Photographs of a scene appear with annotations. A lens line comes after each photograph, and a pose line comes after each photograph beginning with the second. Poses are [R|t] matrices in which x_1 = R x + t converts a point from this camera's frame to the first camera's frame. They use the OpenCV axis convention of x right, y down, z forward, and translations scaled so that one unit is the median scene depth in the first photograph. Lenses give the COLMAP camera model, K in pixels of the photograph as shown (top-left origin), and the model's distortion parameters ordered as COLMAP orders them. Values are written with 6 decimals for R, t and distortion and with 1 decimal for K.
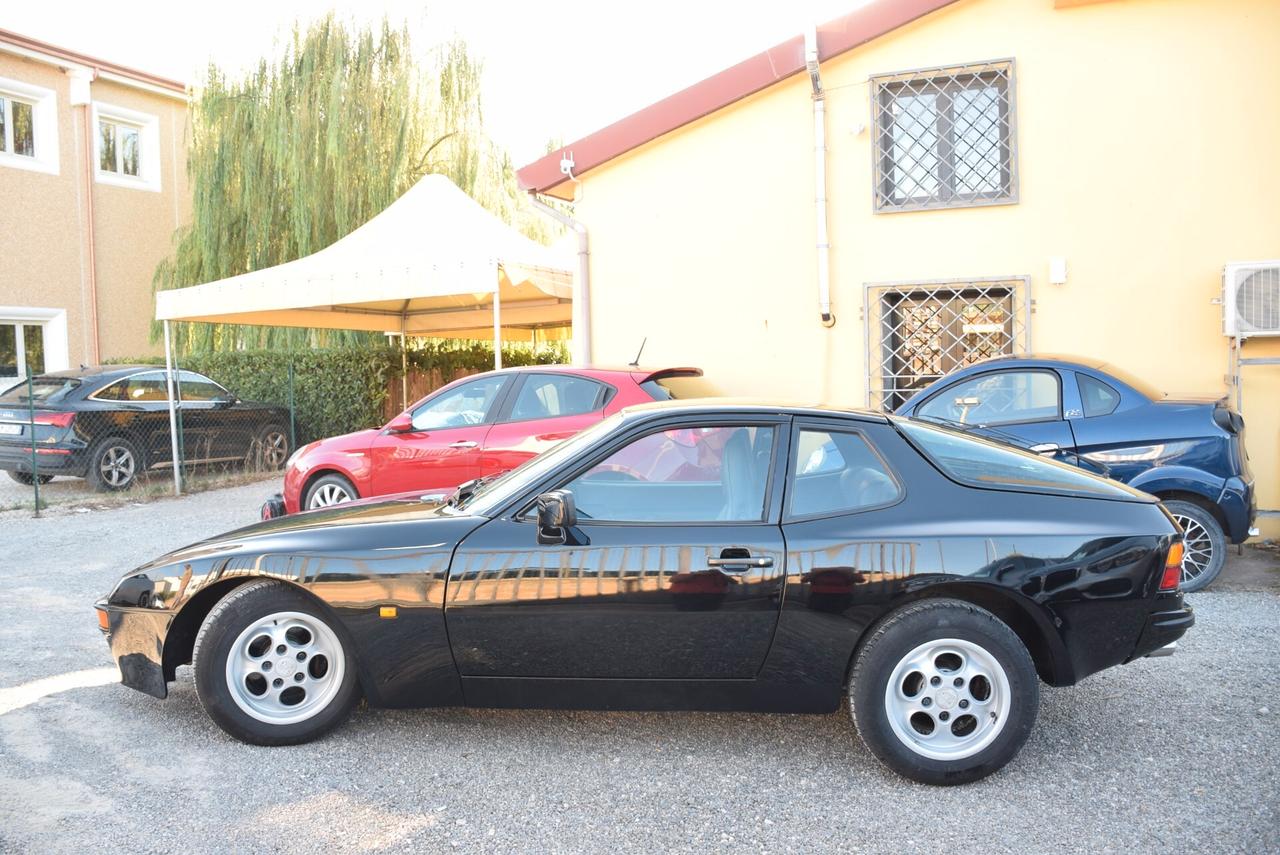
lens RADIAL K [[989.9, 0, 629.0], [0, 989.9, 445.4], [0, 0, 1]] dist [-0.143658, 0.095164]
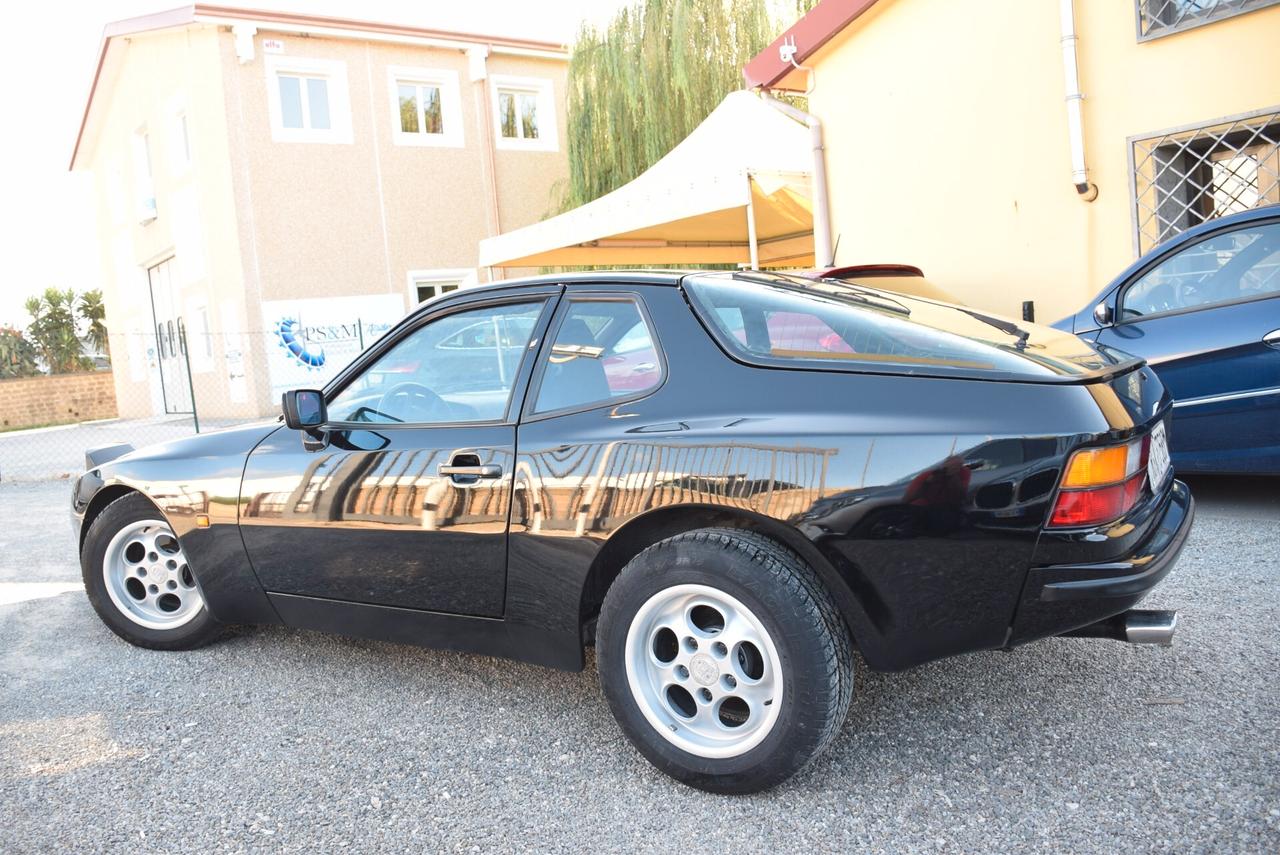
lens RADIAL K [[999.7, 0, 629.1], [0, 999.7, 446.8], [0, 0, 1]] dist [-0.143571, 0.102046]
pose [[0.886212, -0.005998, -0.463242, 0.250566], [0.033634, 0.998111, 0.051420, 0.025383], [0.462058, -0.061150, 0.884739, 0.143788]]
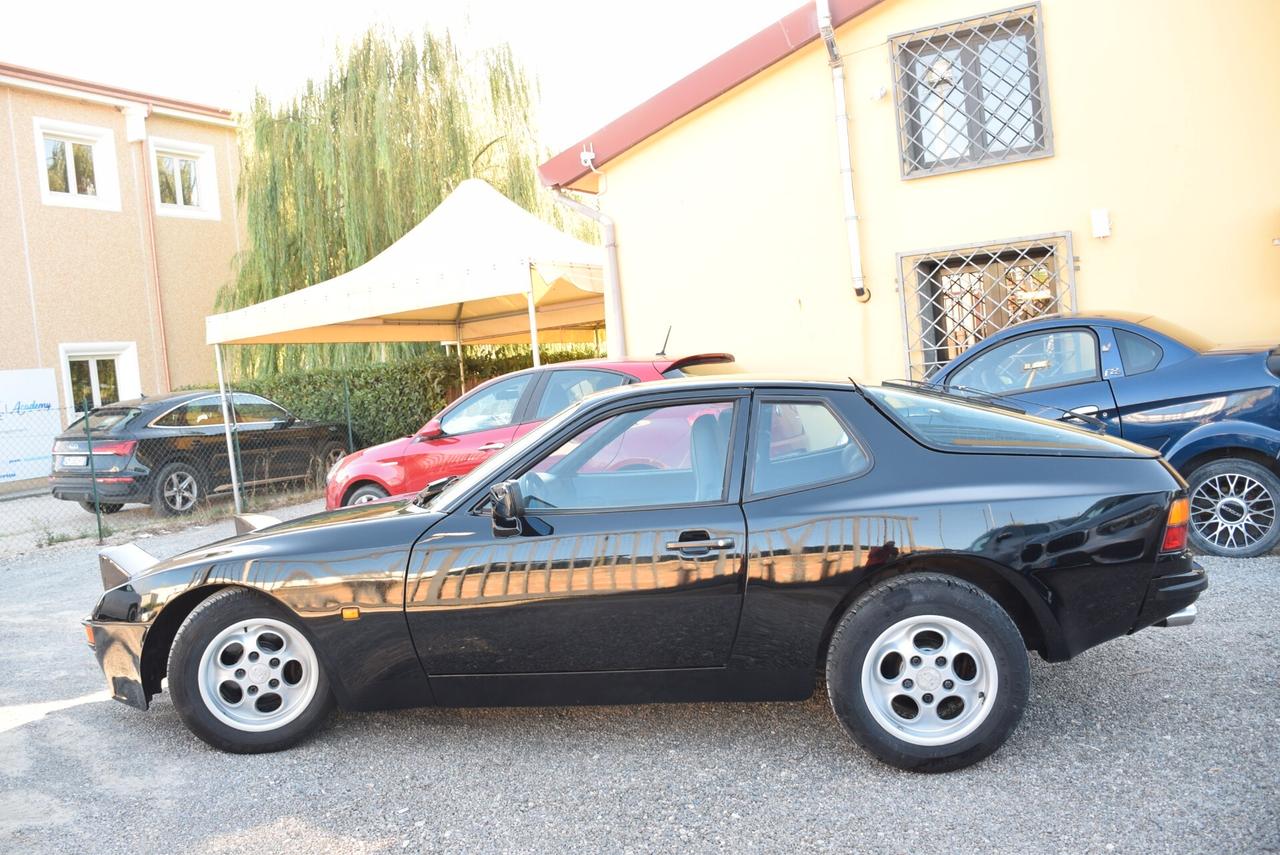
lens RADIAL K [[1004.4, 0, 629.8], [0, 1004.4, 446.3], [0, 0, 1]] dist [-0.138584, 0.097069]
pose [[0.994165, -0.061198, -0.088830, 0.057208], [0.061284, 0.998119, -0.001765, 0.008661], [0.088771, -0.003689, 0.996045, 0.011586]]
